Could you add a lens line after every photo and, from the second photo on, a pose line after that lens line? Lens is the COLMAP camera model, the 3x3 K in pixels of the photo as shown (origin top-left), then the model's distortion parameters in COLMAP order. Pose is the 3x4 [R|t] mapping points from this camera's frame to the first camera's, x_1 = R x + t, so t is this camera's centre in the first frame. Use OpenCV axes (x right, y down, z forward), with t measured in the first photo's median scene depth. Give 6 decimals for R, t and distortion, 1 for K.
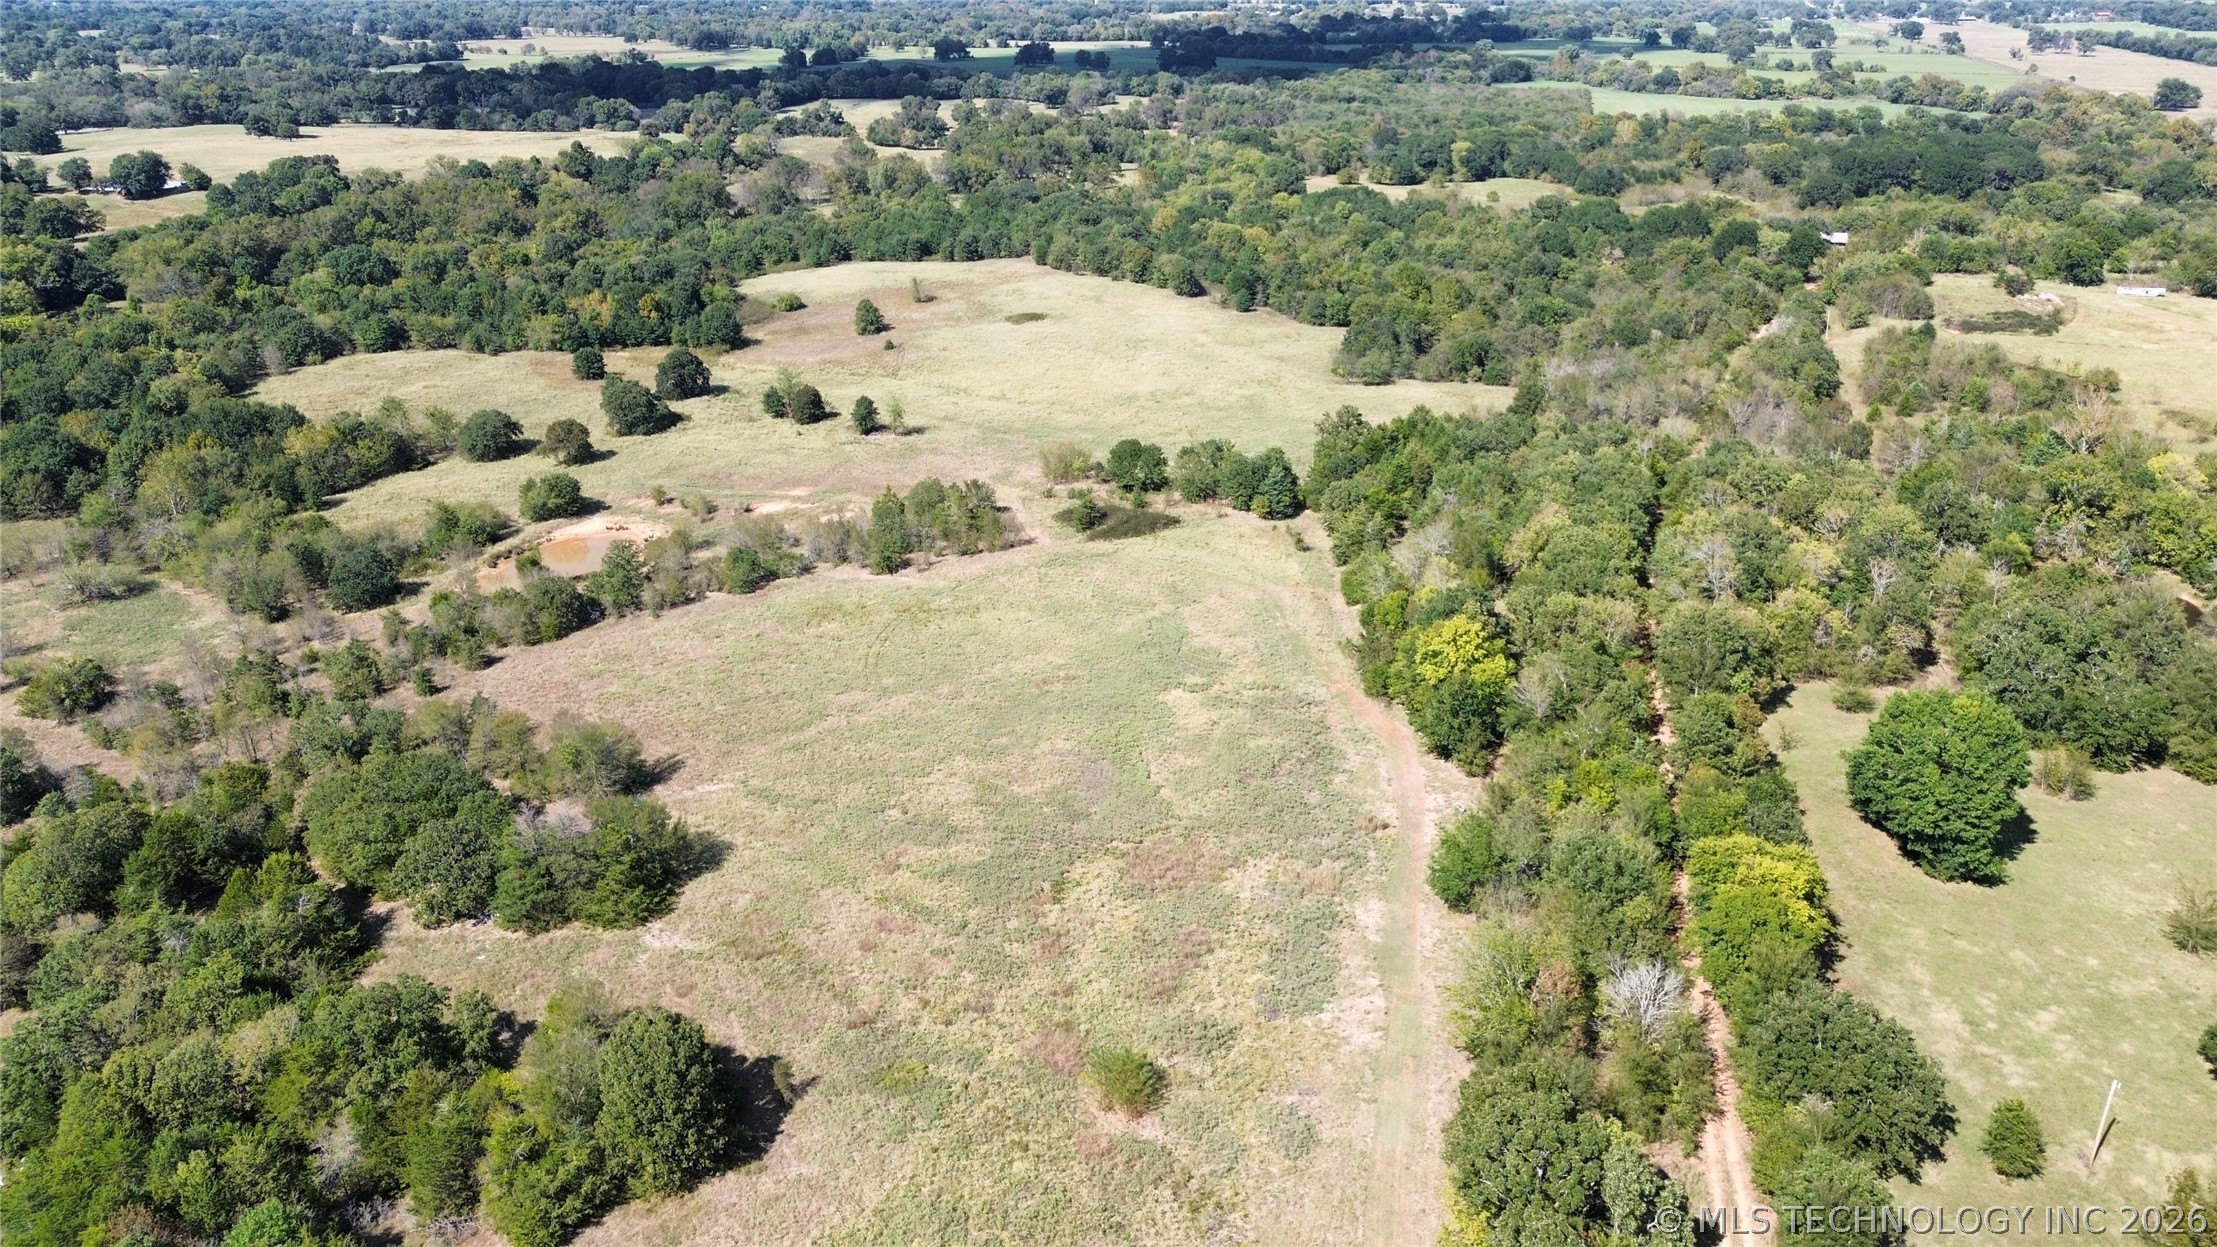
lens RADIAL K [[1576.0, 0, 1108.5], [0, 1576.0, 623.5], [0, 0, 1]] dist [0.057957, -0.054179]
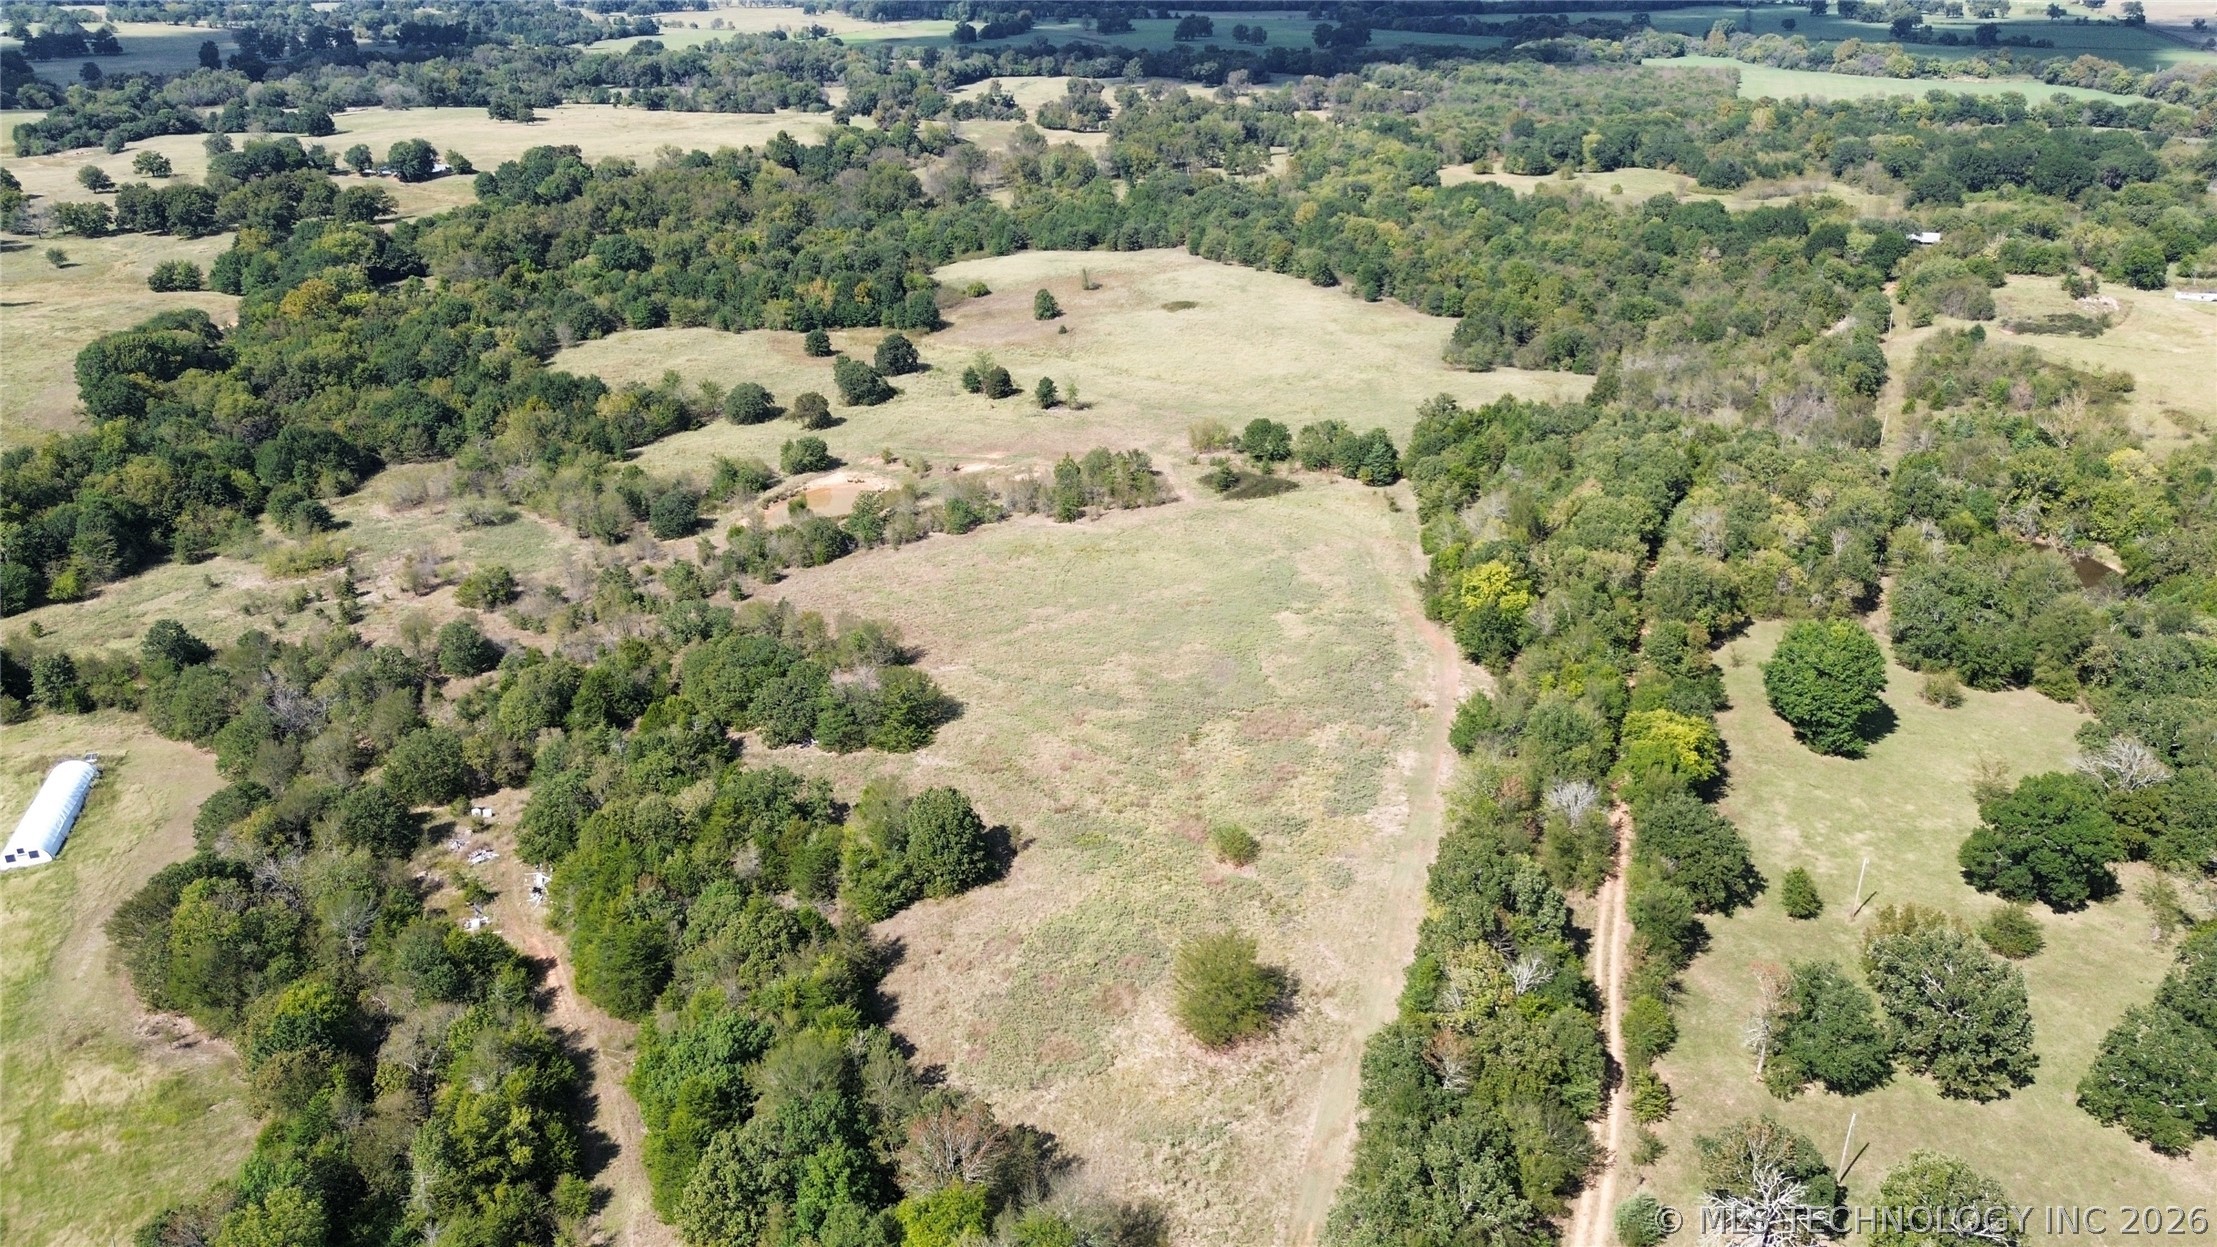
lens RADIAL K [[1567.0, 0, 1106.9], [0, 1567.0, 647.6], [0, 0, 1]] dist [0.054068, -0.047871]
pose [[0.995529, 0.033605, -0.088271, 0.004097], [-0.029951, 0.998652, 0.042392, 0.008094], [0.089577, -0.039559, 0.995194, -0.139907]]
